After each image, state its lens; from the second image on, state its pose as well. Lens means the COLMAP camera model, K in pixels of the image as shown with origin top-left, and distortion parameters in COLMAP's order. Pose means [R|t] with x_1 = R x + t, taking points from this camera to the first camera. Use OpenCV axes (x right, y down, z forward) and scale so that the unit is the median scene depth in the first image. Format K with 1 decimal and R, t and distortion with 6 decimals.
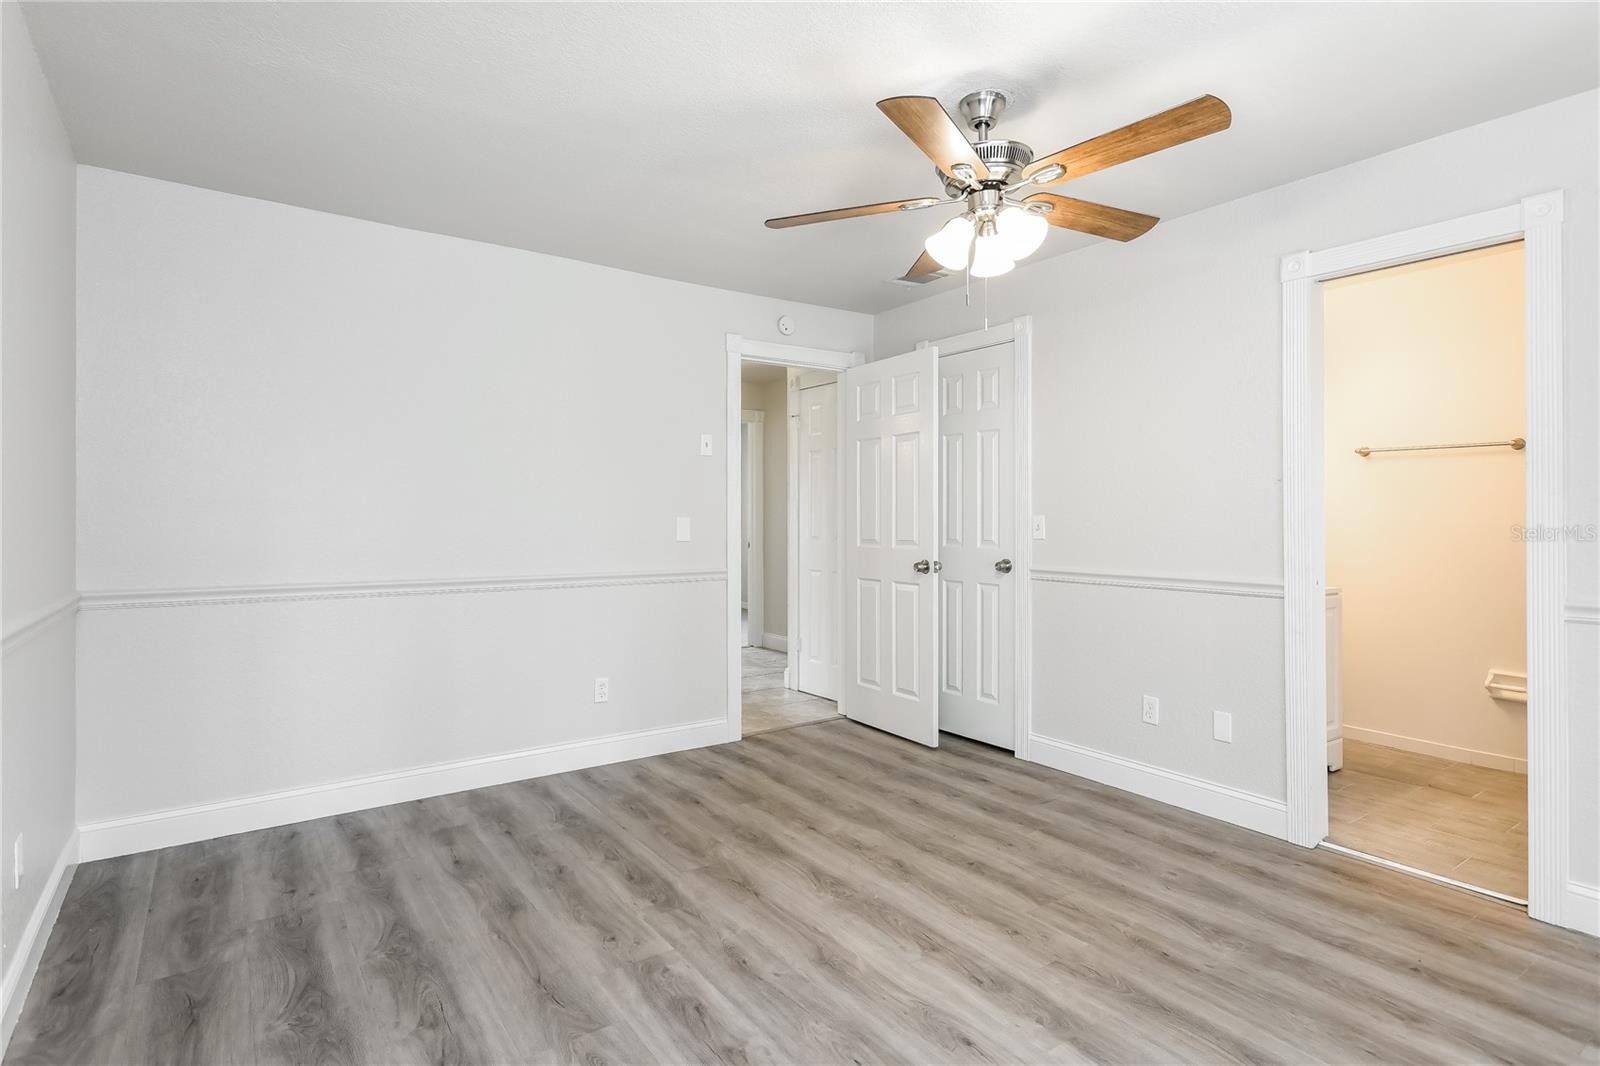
lens RADIAL K [[820.1, 0, 808.5], [0, 820.1, 525.7], [0, 0, 1]] dist [0.028792, -0.000700]
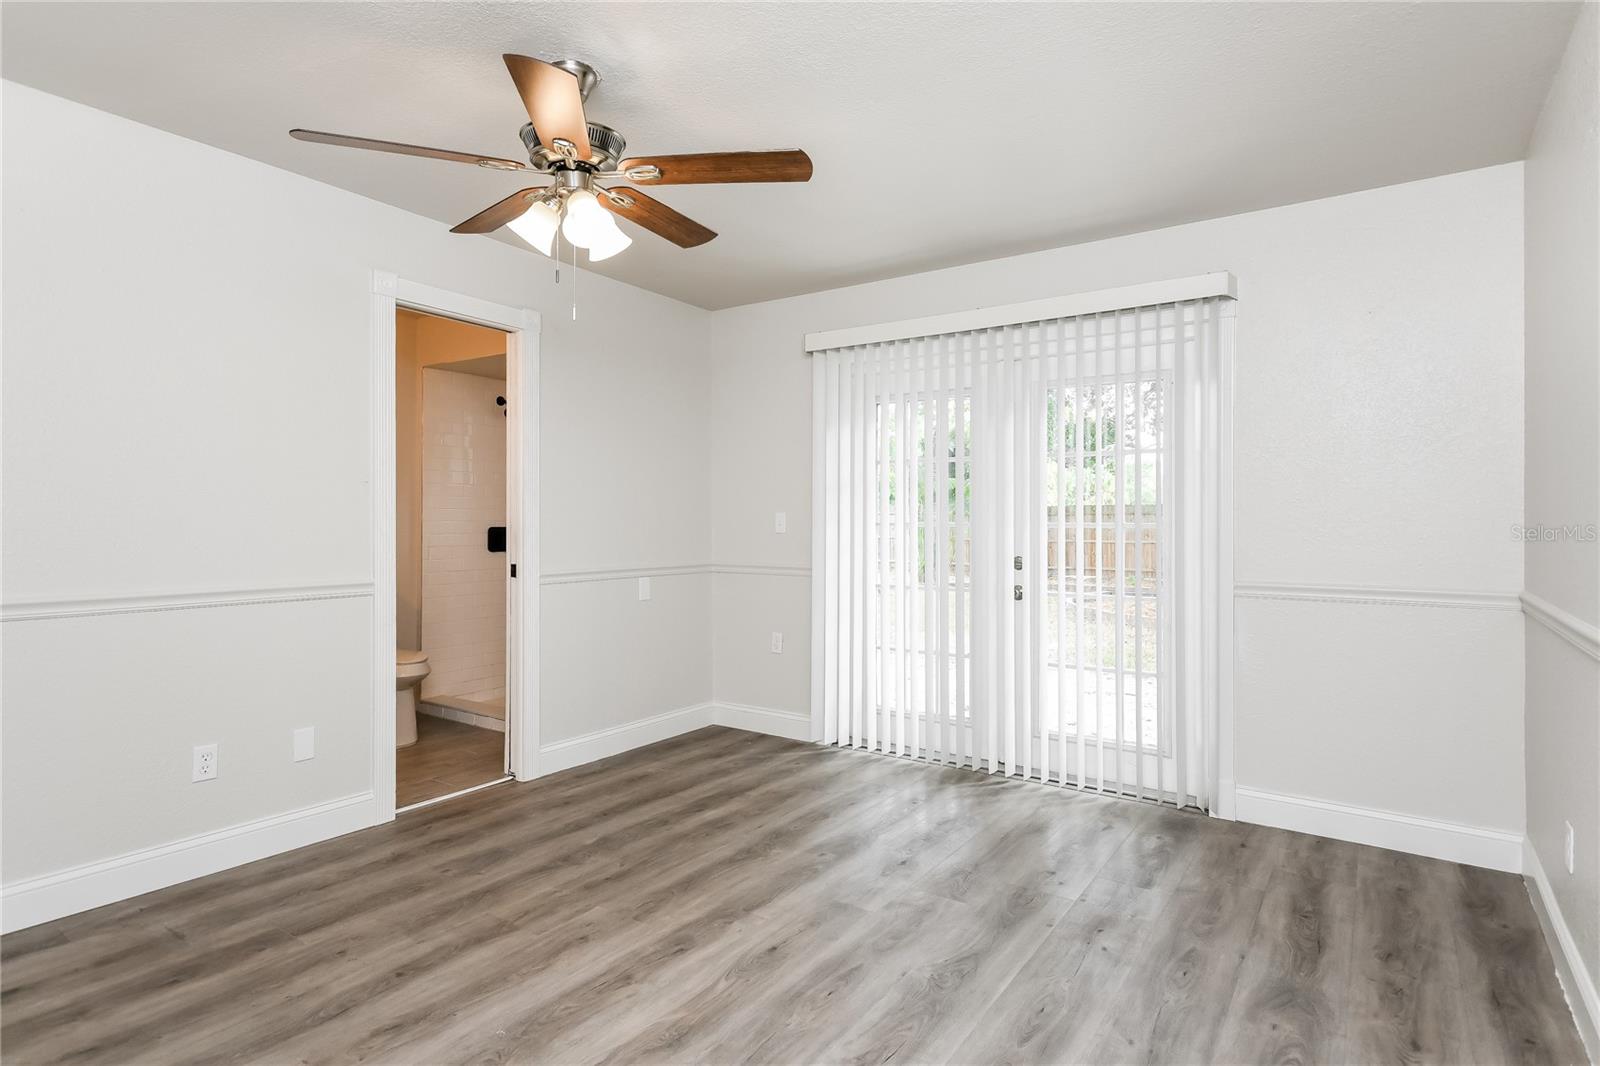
lens RADIAL K [[820.1, 0, 808.5], [0, 820.1, 525.7], [0, 0, 1]] dist [0.028792, -0.000700]
pose [[-0.339017, -0.001505, 0.940779, -0.670181], [-0.002147, 0.999997, 0.000826, -0.003558], [-0.940778, -0.001740, -0.339020, 0.938709]]
